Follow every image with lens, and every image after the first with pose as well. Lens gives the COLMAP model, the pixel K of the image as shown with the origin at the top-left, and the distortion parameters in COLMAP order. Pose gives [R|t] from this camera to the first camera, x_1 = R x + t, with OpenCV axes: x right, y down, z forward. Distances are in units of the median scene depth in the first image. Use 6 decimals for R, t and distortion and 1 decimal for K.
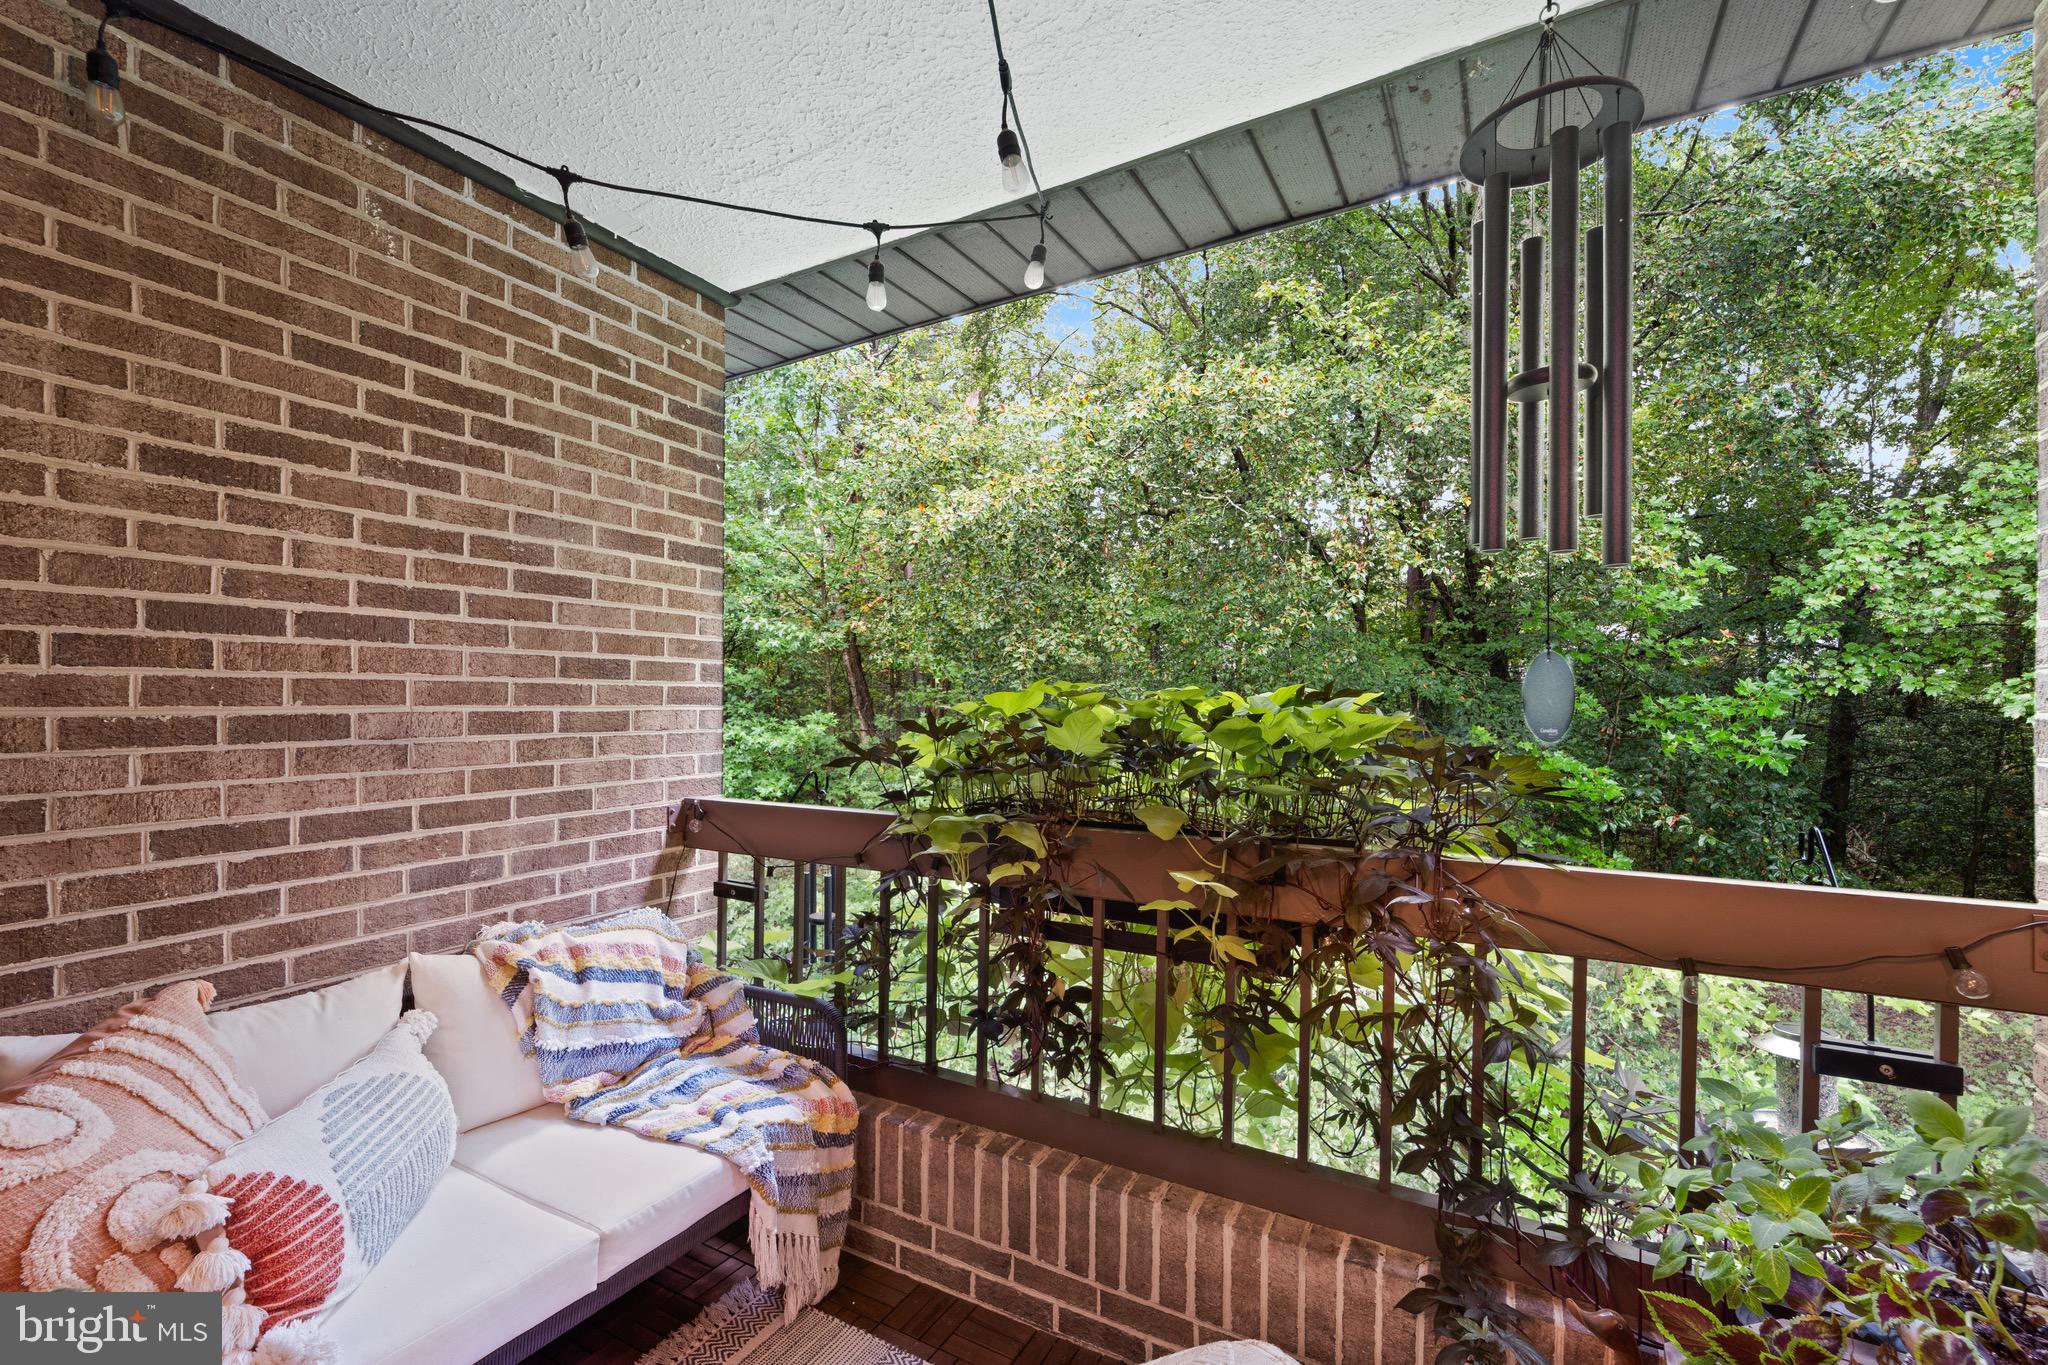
lens RADIAL K [[857.2, 0, 1024.0], [0, 857.2, 682.5], [0, 0, 1]] dist [0.000619, -0.000067]
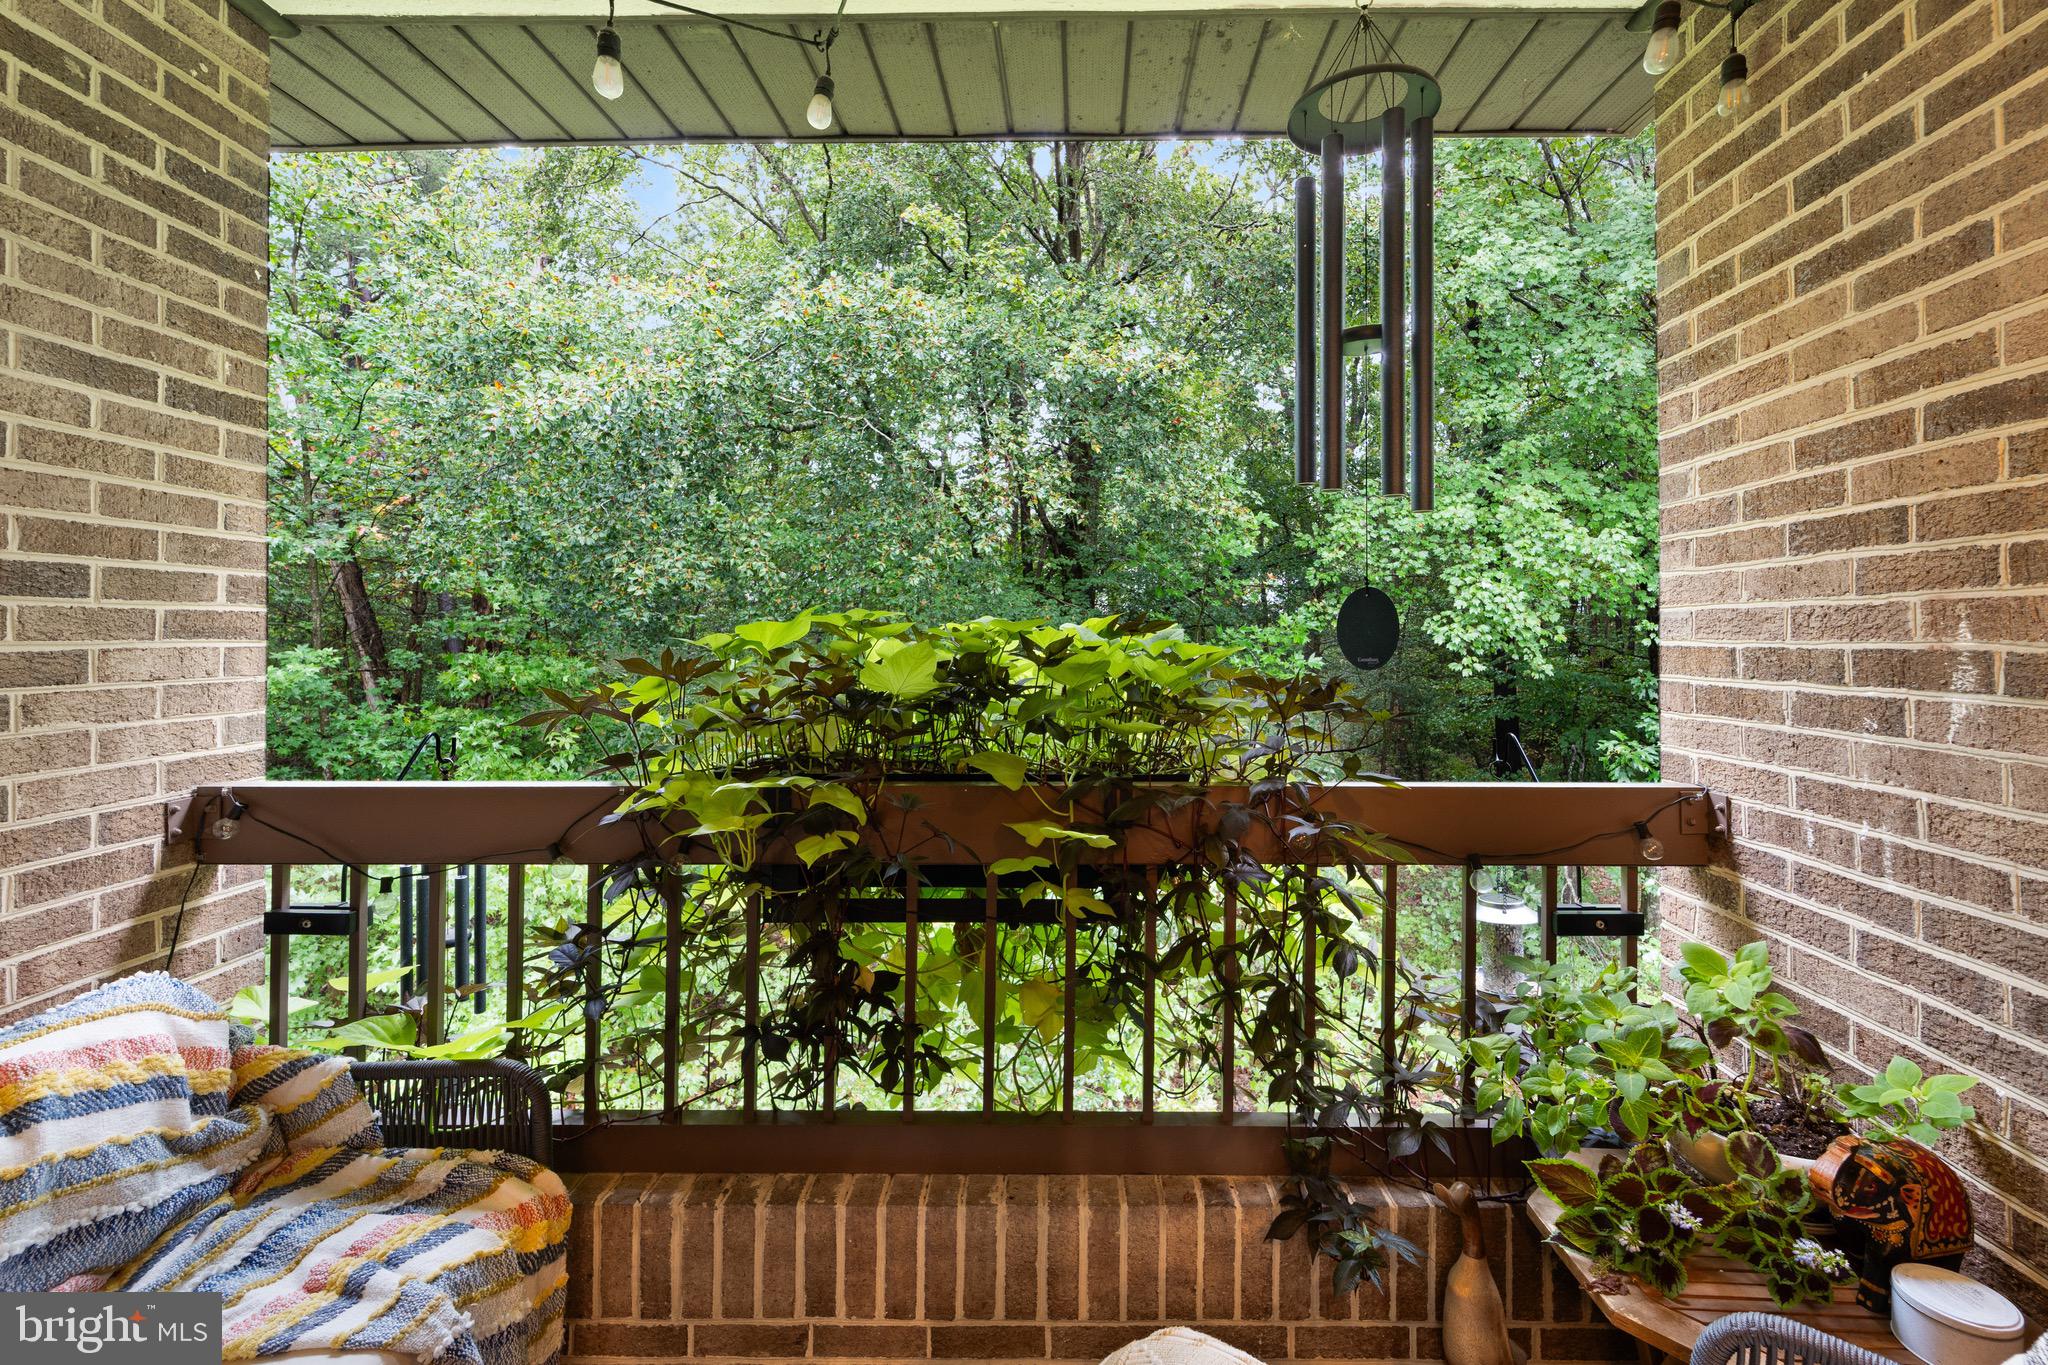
lens RADIAL K [[865.2, 0, 1025.0], [0, 865.2, 615.3], [0, 0, 1]] dist [0.008172, -0.004207]
pose [[0.873885, 0.008393, 0.486061, -0.183031], [-0.009928, 0.999951, 0.000582, 0.002053], [-0.486032, -0.005335, 0.873925, 0.150826]]
